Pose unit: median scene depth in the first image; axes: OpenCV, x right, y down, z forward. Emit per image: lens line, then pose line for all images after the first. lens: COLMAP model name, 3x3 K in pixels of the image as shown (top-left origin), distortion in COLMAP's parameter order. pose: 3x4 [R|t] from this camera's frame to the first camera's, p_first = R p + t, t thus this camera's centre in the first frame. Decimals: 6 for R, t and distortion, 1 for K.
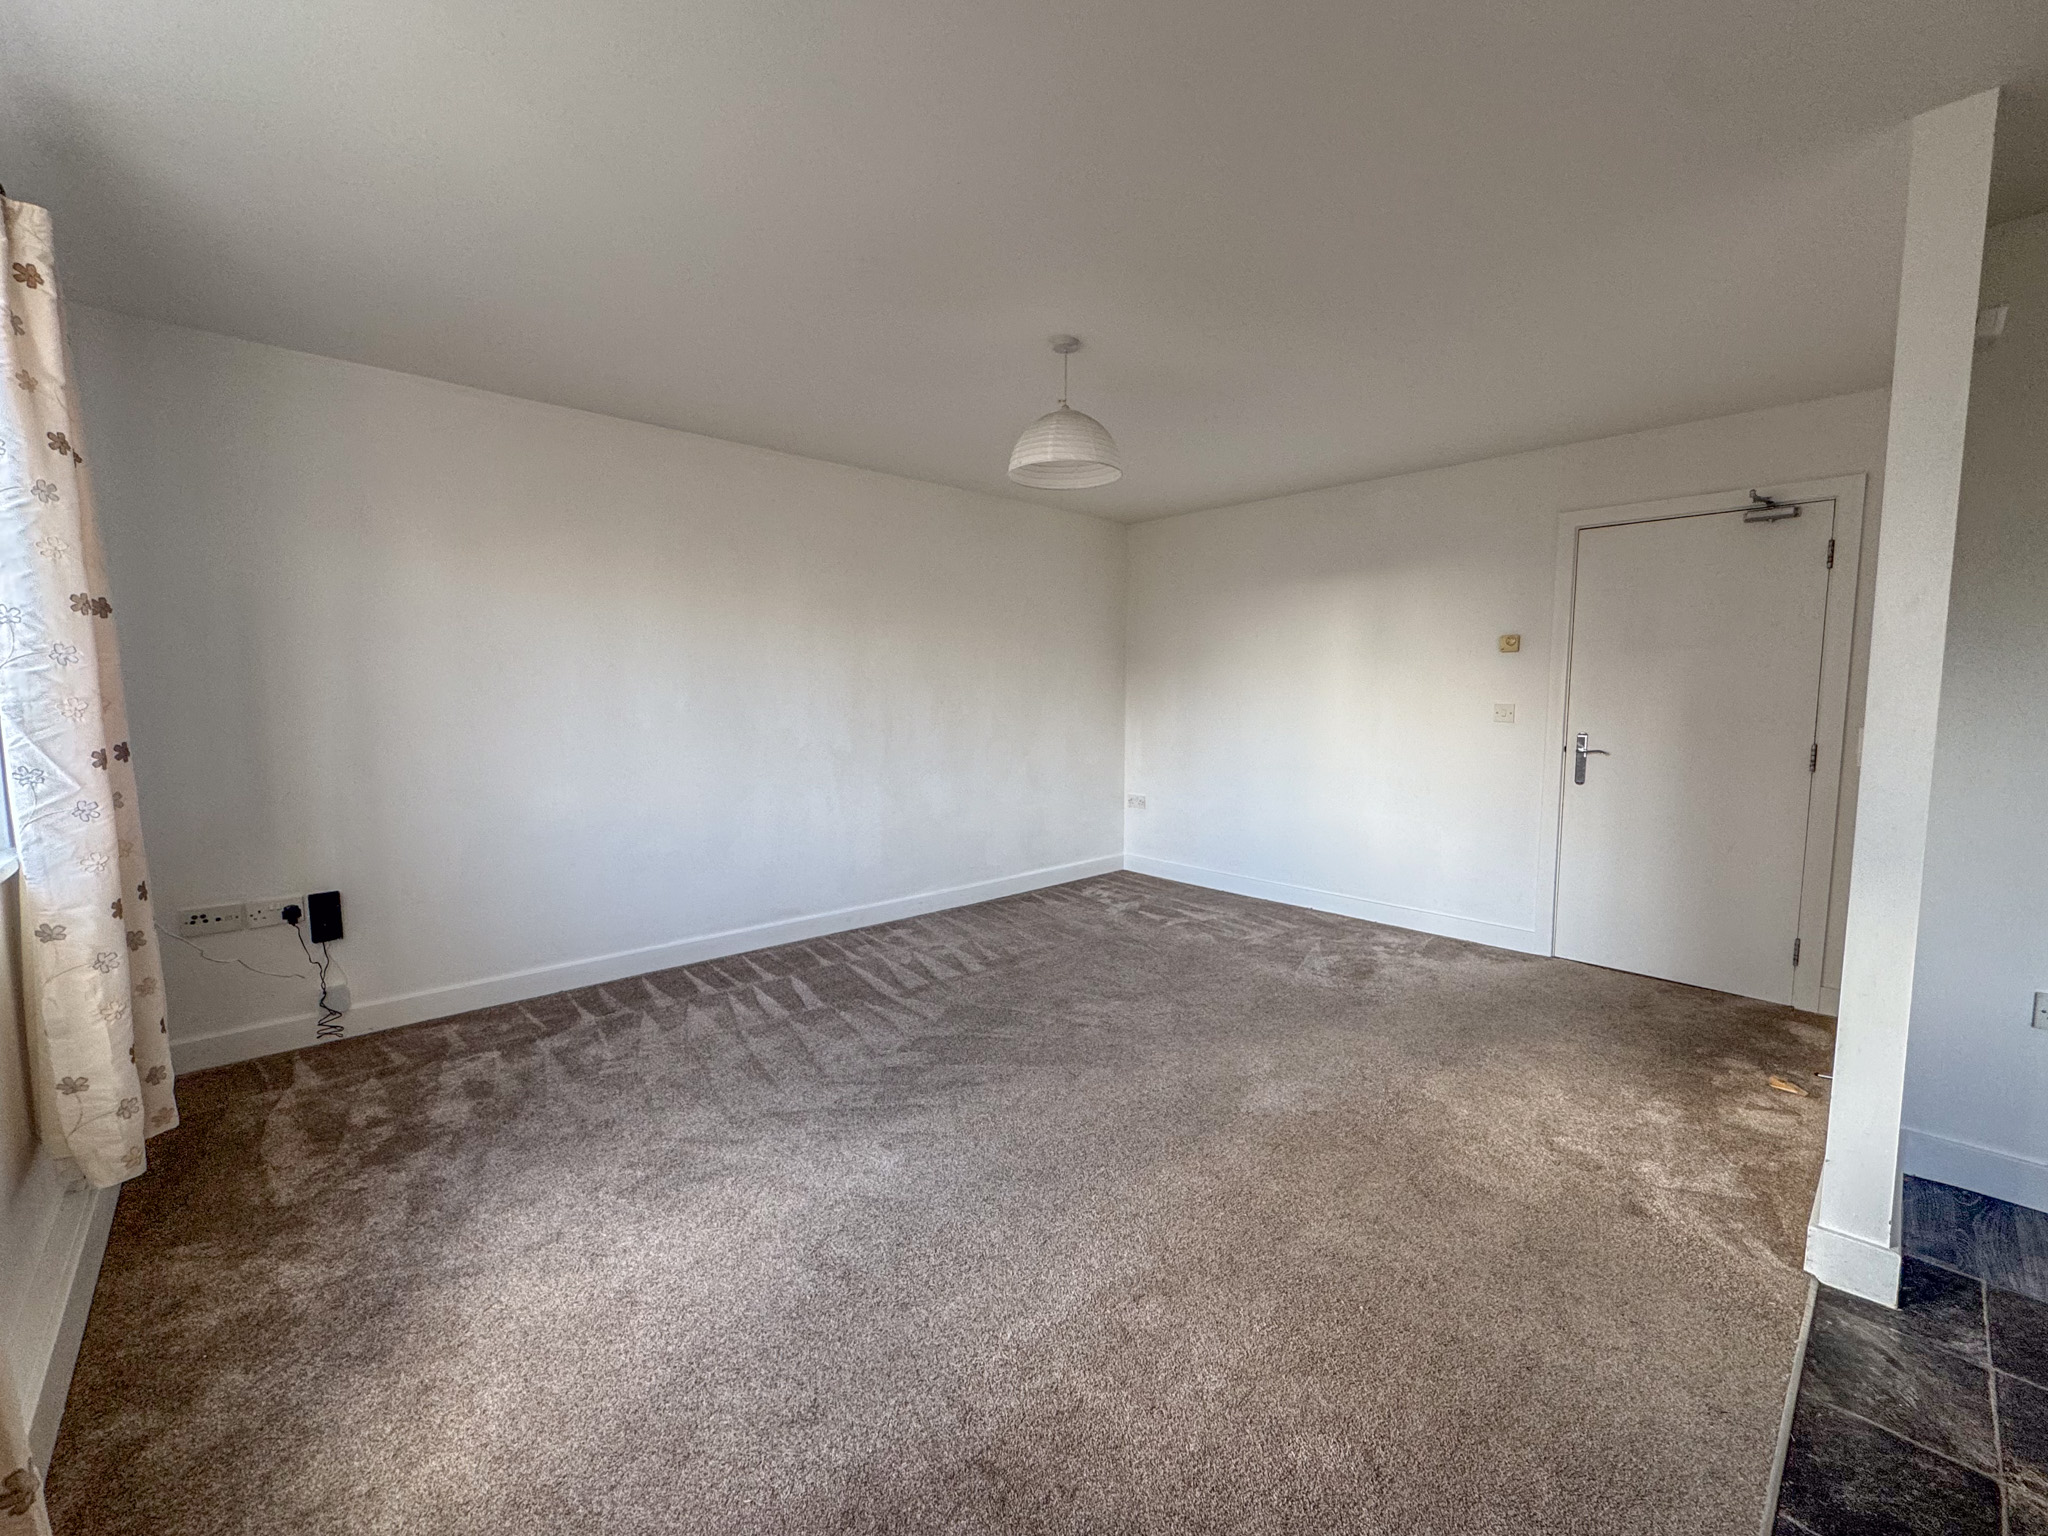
lens RADIAL K [[822.3, 0, 1024.0], [0, 822.3, 768.0], [0, 0, 1]] dist [-0.001905, -0.000156]
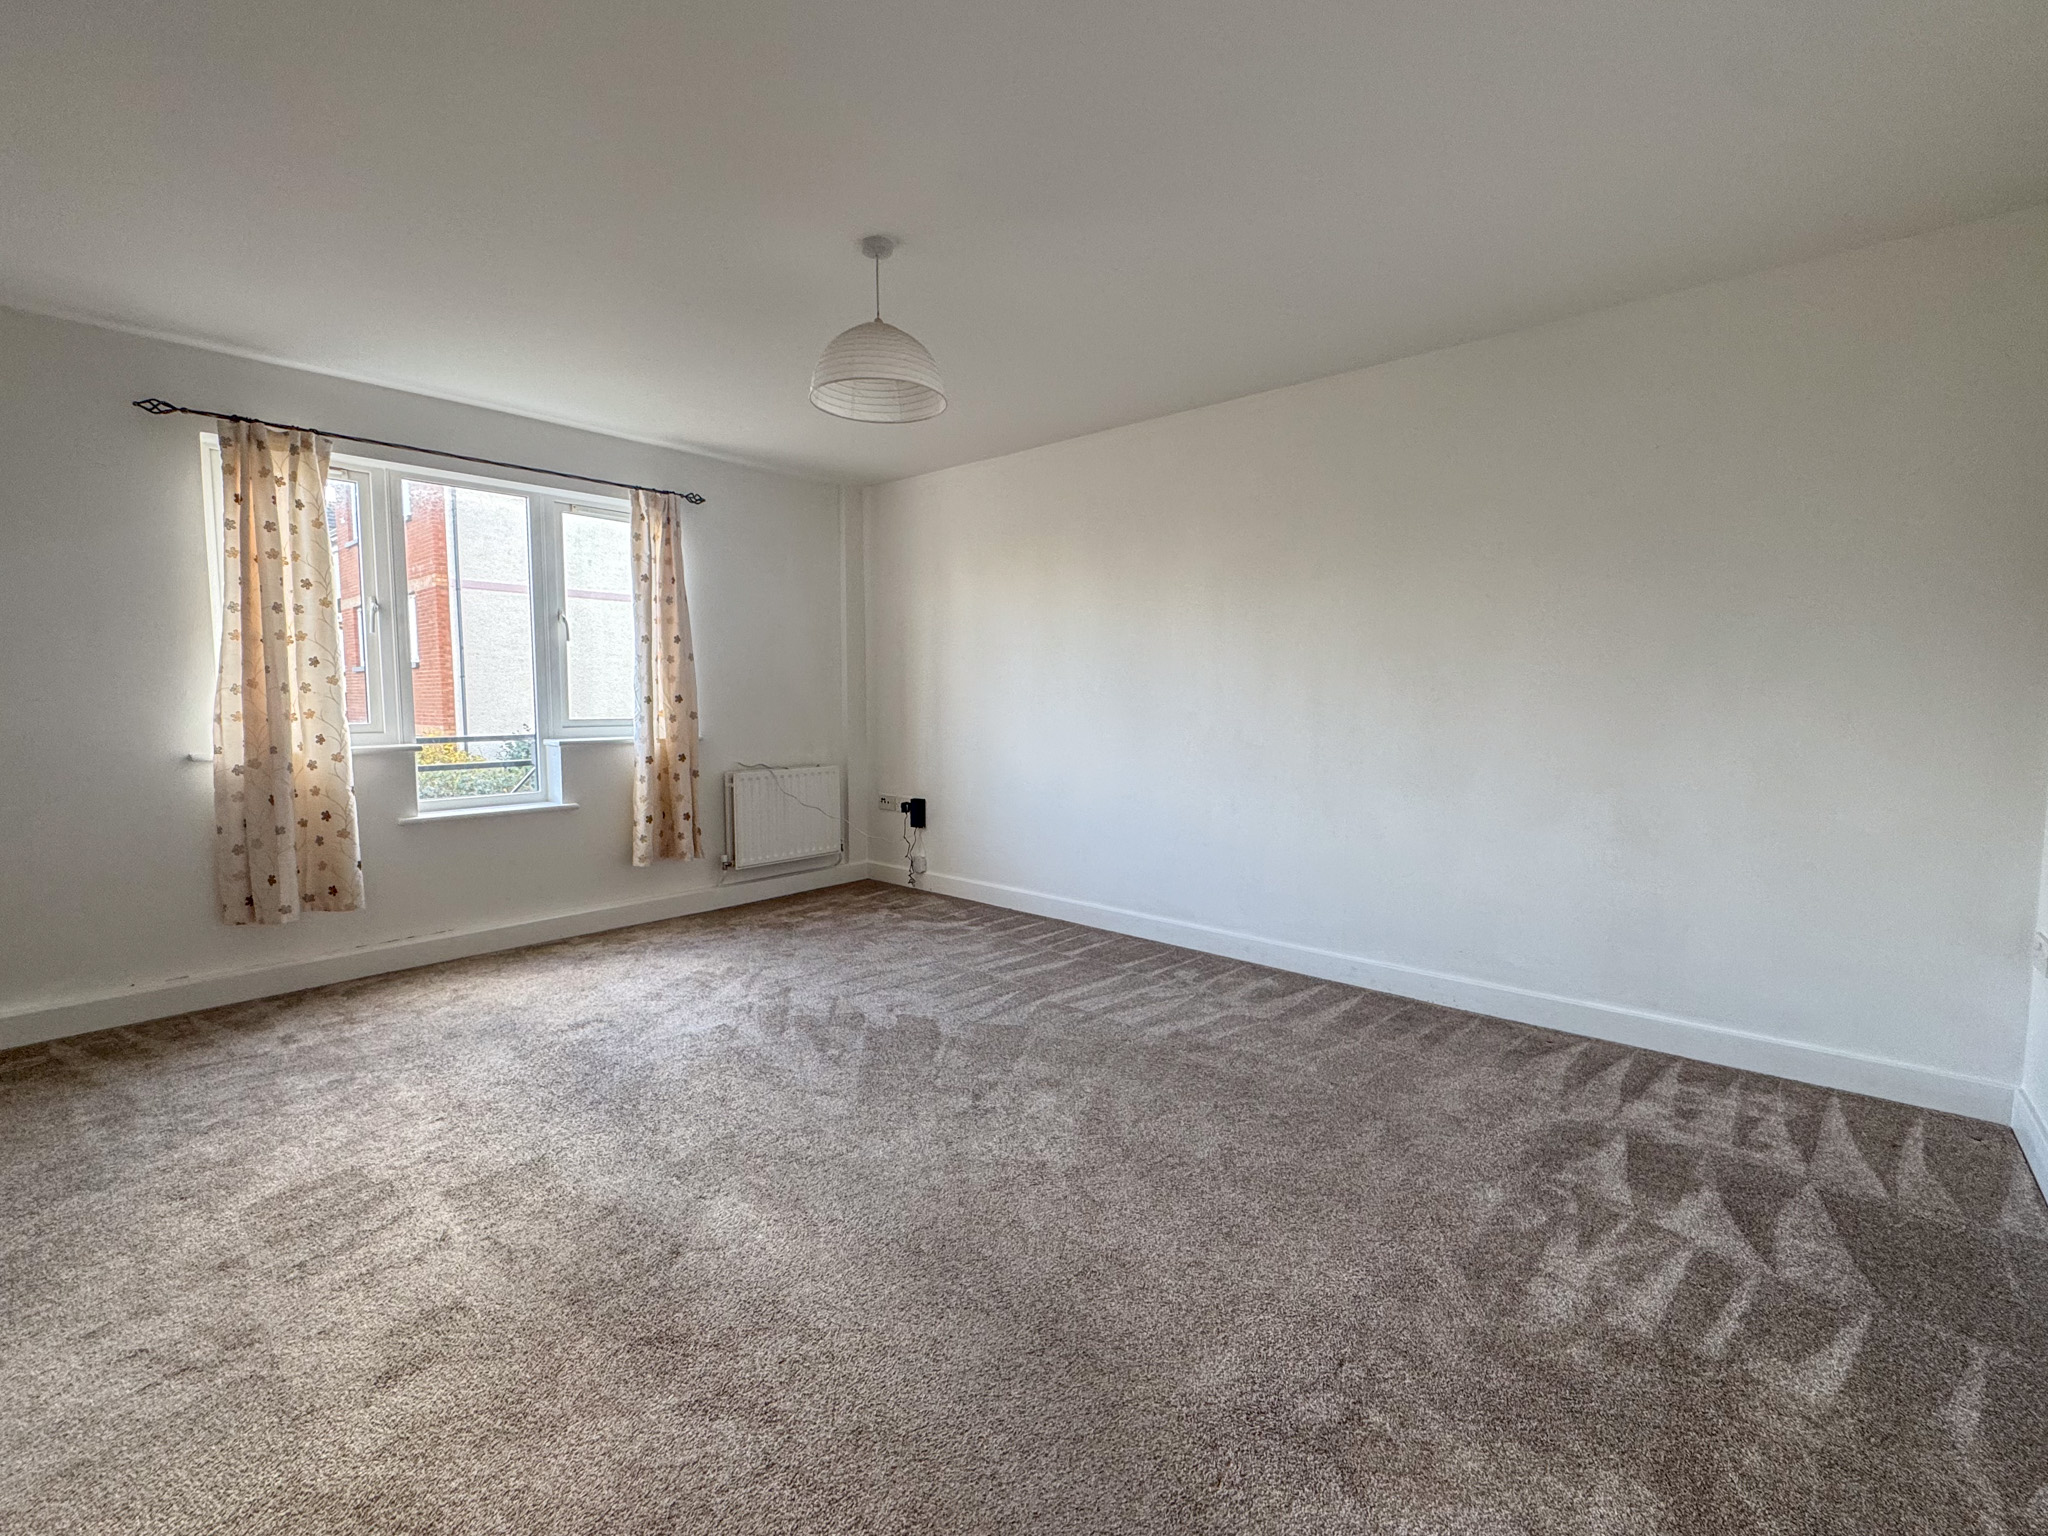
lens RADIAL K [[865.7, 0, 1024.0], [0, 865.7, 768.0], [0, 0, 1]] dist [0.000291, 0.000034]
pose [[0.131713, 0.088623, -0.987318, 0.865263], [-0.095842, 0.992468, 0.076299, -0.061118], [0.986644, 0.084577, 0.139215, 0.914866]]
